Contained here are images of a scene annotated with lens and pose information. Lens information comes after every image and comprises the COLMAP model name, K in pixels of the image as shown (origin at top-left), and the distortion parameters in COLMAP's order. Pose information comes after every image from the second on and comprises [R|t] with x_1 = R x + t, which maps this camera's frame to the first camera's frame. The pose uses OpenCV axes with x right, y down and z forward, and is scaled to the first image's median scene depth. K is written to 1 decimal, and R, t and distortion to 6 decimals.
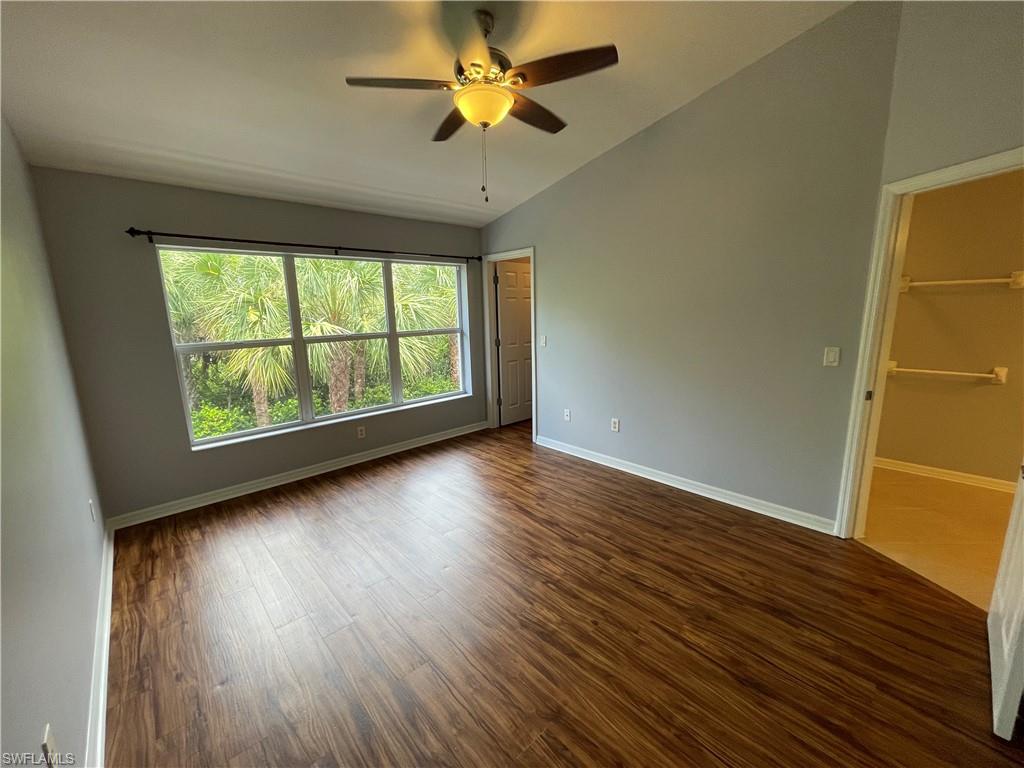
lens RADIAL K [[412.6, 0, 507.4], [0, 412.6, 386.6], [0, 0, 1]] dist [-0.001927, 0.000556]
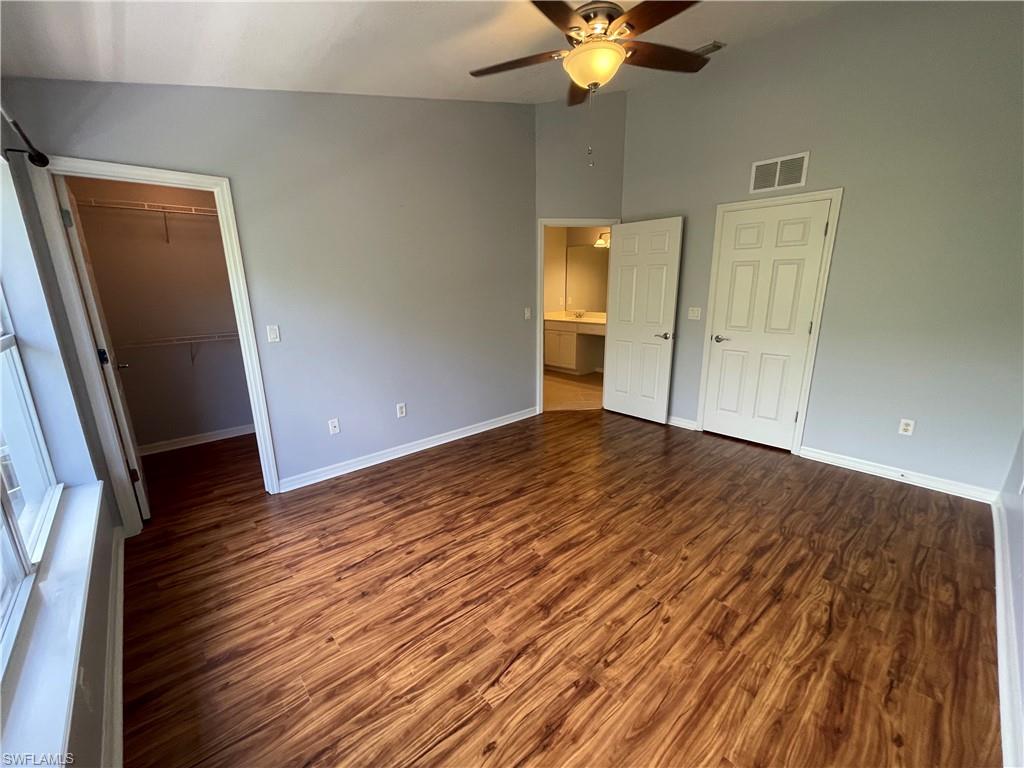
lens RADIAL K [[412.6, 0, 507.7], [0, 412.6, 382.5], [0, 0, 1]] dist [-0.001927, 0.000556]
pose [[0.020373, -0.212497, 0.976949, -0.735799], [0.204172, 0.957444, 0.203996, -0.126466], [-0.978723, 0.195310, 0.062892, 0.793989]]
